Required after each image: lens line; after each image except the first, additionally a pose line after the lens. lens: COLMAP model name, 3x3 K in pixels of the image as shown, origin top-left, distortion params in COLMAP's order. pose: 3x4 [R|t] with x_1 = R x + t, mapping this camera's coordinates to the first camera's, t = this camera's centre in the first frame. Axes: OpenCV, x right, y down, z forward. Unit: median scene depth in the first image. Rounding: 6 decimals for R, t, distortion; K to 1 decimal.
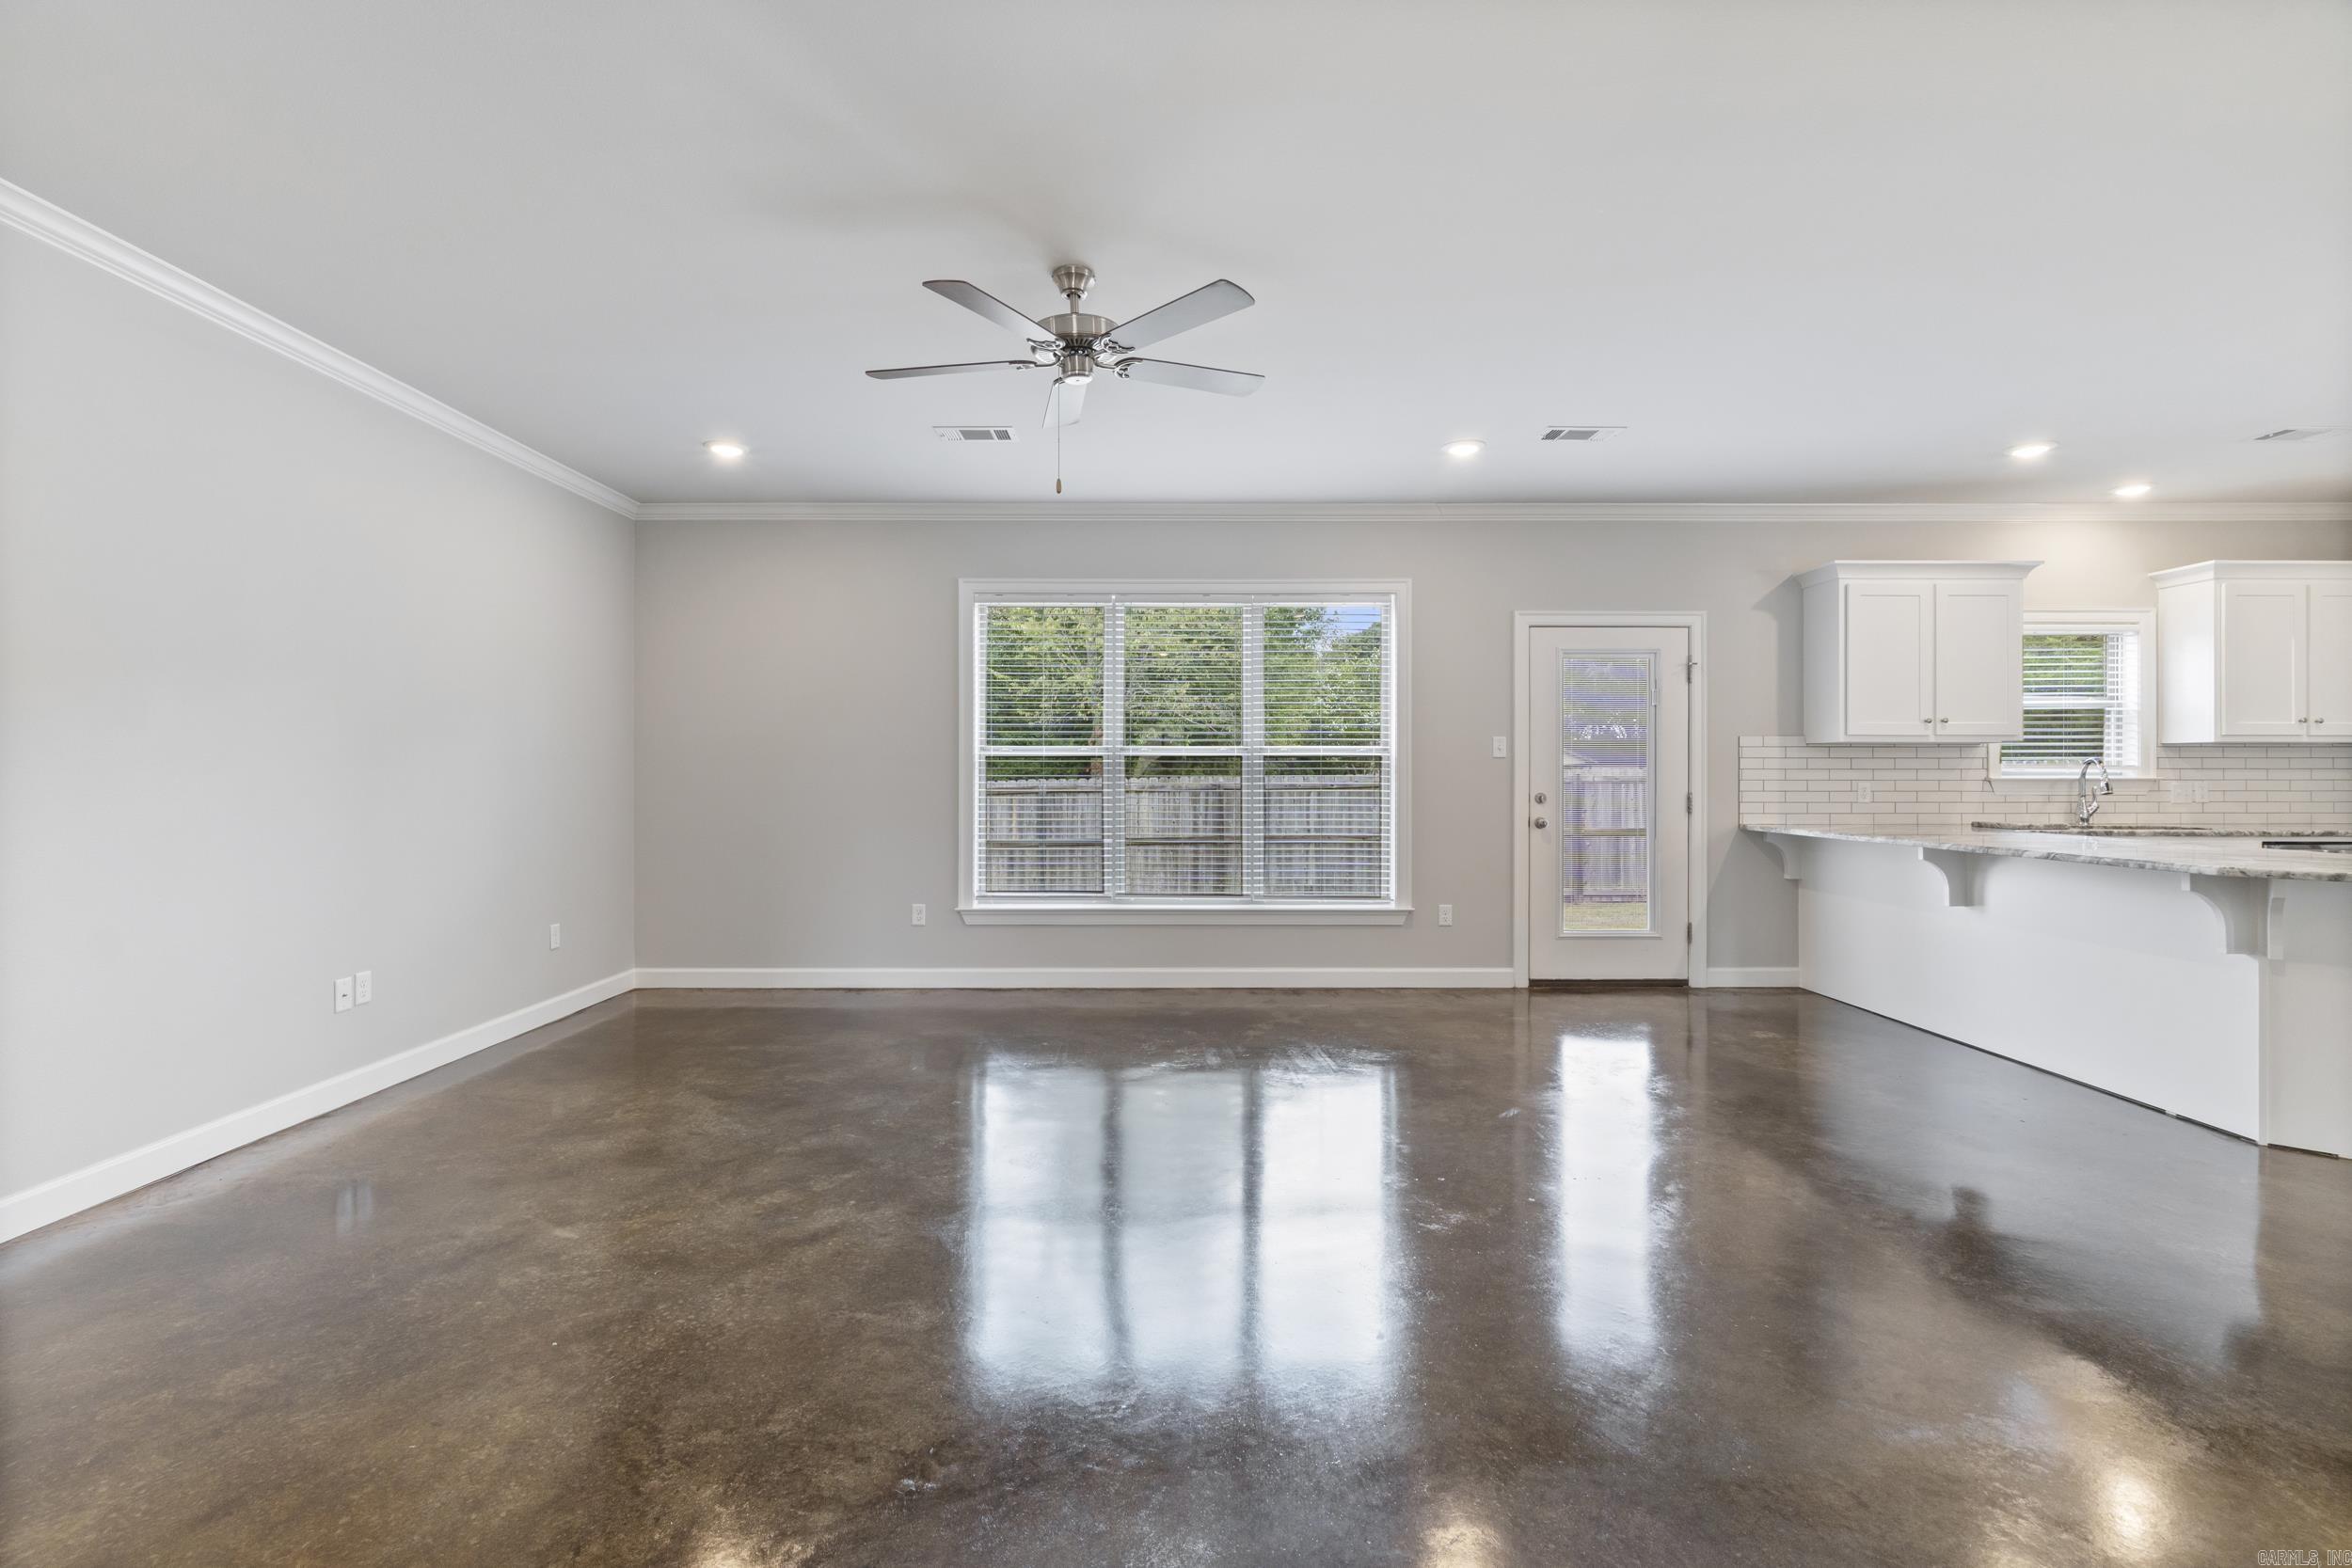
lens RADIAL K [[1017.2, 0, 1170.2], [0, 1017.2, 771.4], [0, 0, 1]] dist [-0.002418, 0.000528]
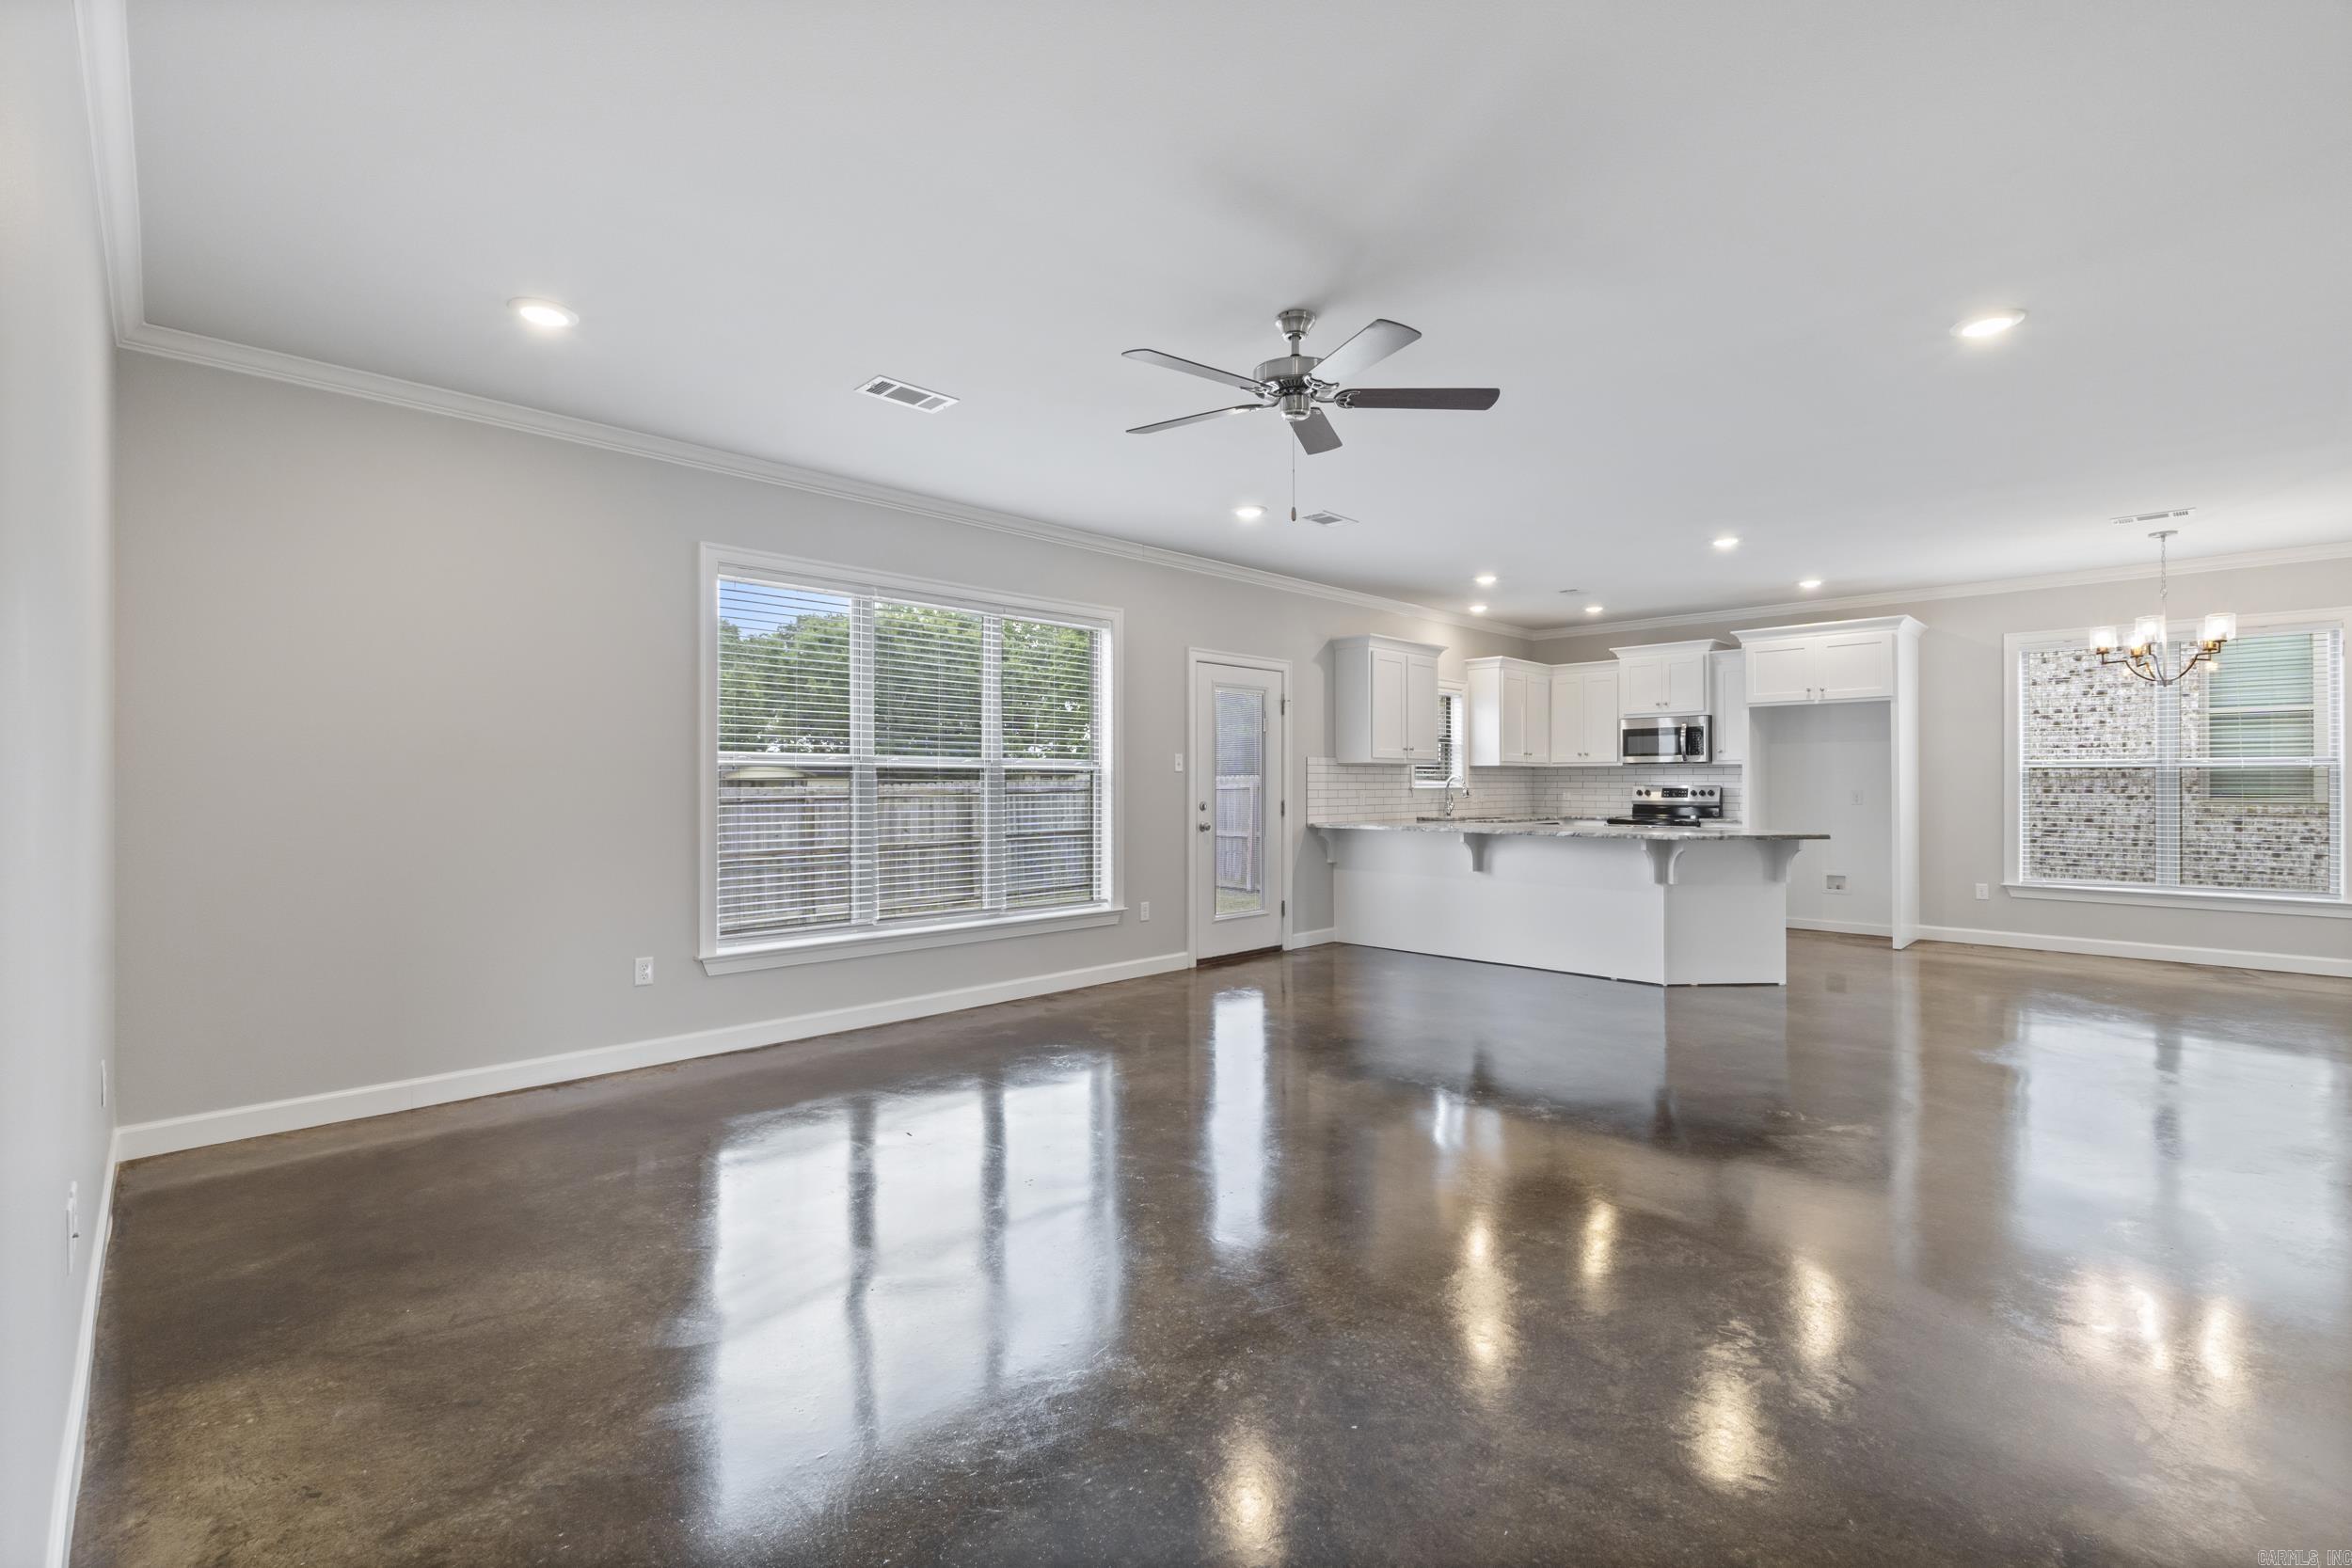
lens RADIAL K [[1020.3, 0, 1167.0], [0, 1020.3, 781.2], [0, 0, 1]] dist [-0.002070, 0.000016]
pose [[0.717592, 0.000668, 0.696464, -0.497422], [0.000445, 0.999999, -0.001418, -0.001041], [-0.696464, 0.001328, 0.717591, 0.173658]]
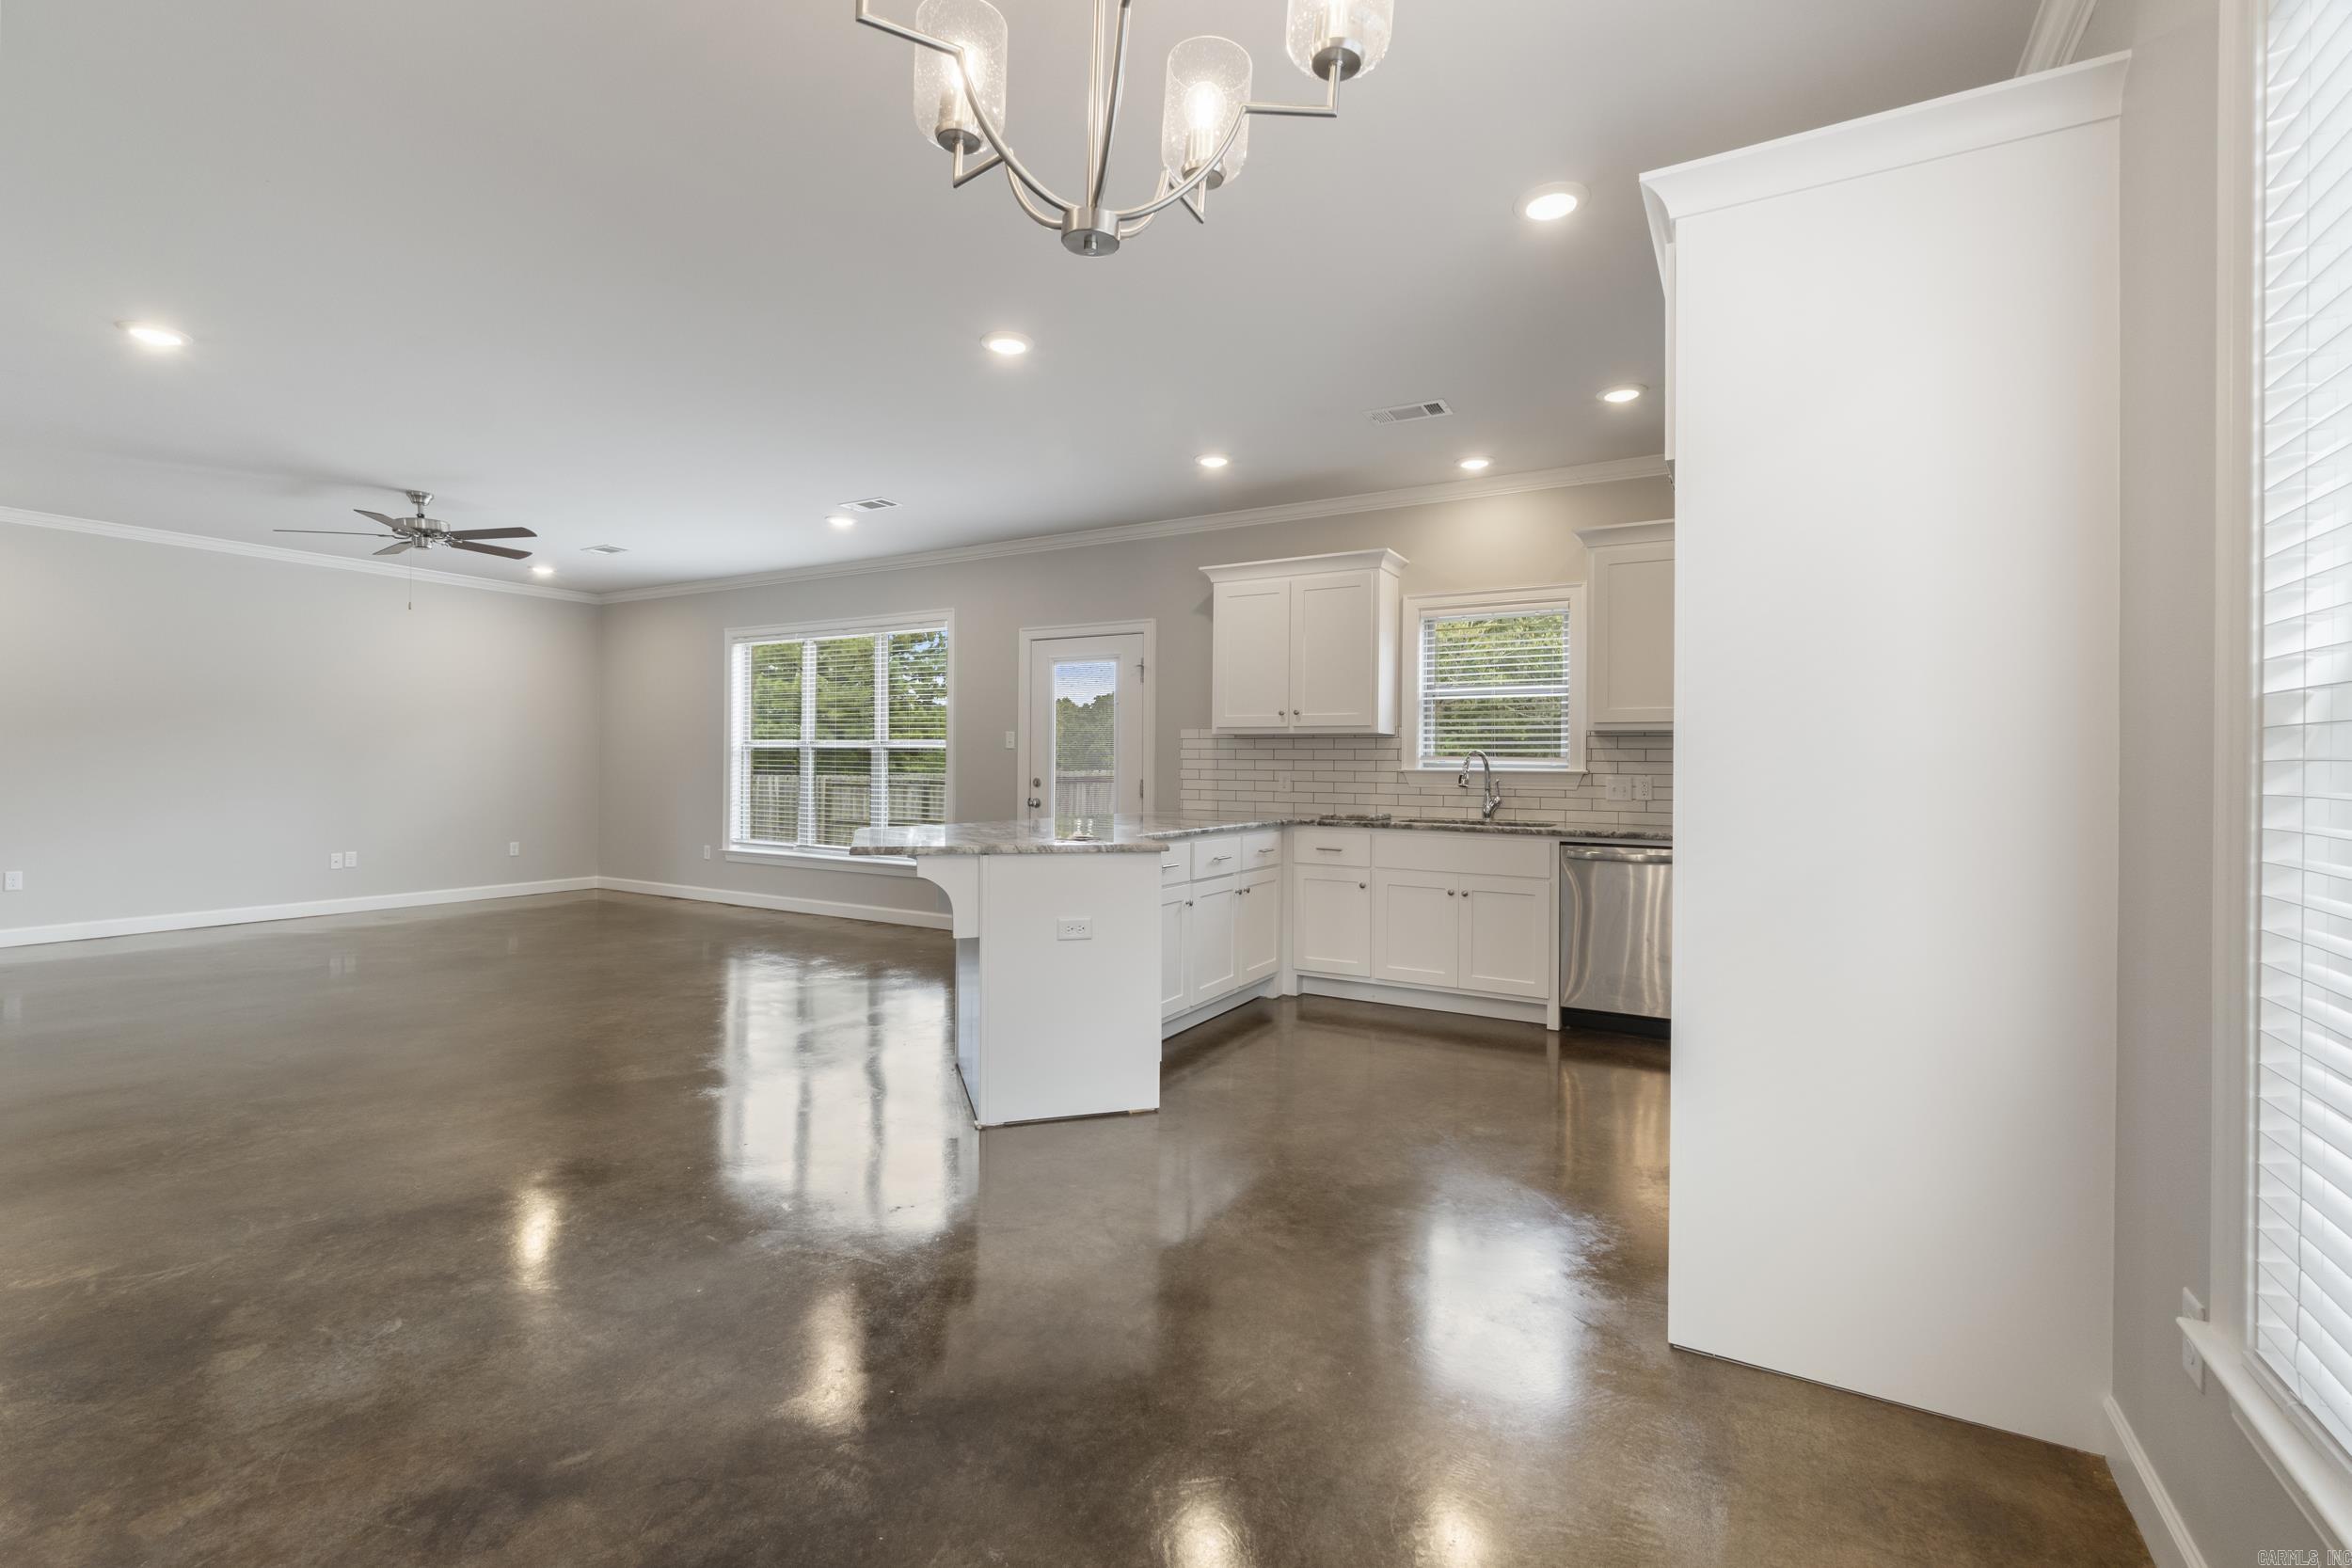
lens RADIAL K [[1033.7, 0, 1166.7], [0, 1033.7, 761.8], [0, 0, 1]] dist [0.001034, 0.000908]
pose [[0.857830, 0.006510, -0.513893, 1.124140], [-0.006951, 0.999975, 0.001064, -0.000345], [0.513887, 0.002659, 0.857854, 0.030725]]
